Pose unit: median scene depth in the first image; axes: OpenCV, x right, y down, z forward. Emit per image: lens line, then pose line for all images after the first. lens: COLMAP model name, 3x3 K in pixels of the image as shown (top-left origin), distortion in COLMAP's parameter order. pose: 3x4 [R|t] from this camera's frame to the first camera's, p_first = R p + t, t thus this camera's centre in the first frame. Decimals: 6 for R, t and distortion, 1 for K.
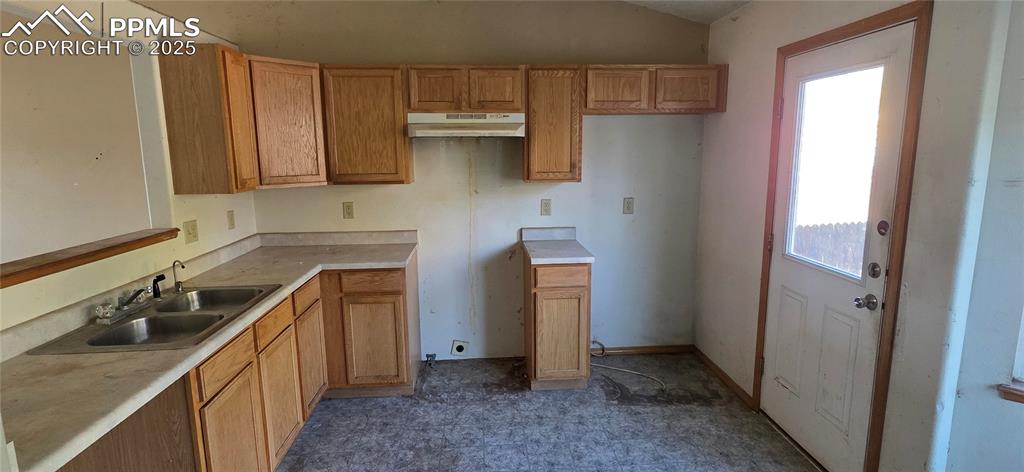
lens RADIAL K [[501.4, 0, 512.0], [0, 501.4, 236.0], [0, 0, 1]] dist [0.001057, -0.000634]
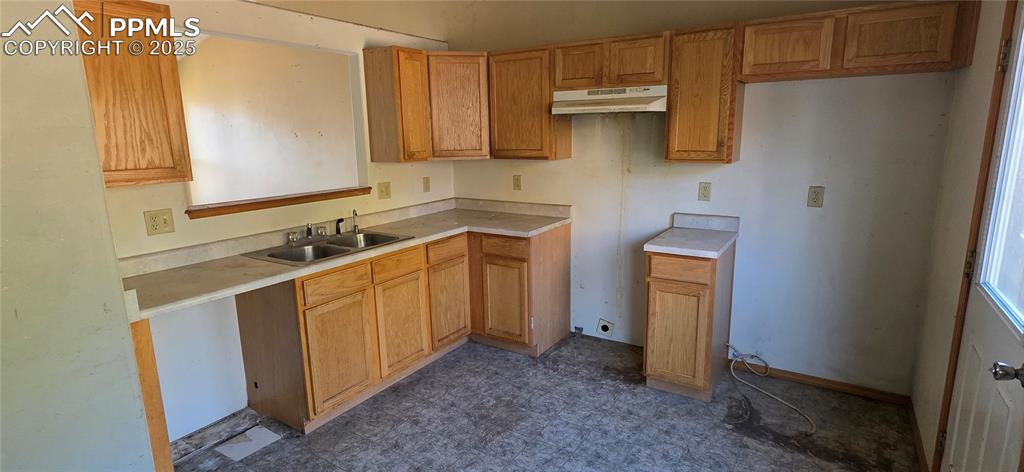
lens RADIAL K [[501.4, 0, 512.0], [0, 501.4, 236.0], [0, 0, 1]] dist [0.001057, -0.000634]
pose [[0.803978, 0.116369, -0.583162, 0.365905], [-0.091844, 0.993198, 0.071569, -0.013563], [0.587524, -0.003980, 0.809197, 0.103833]]
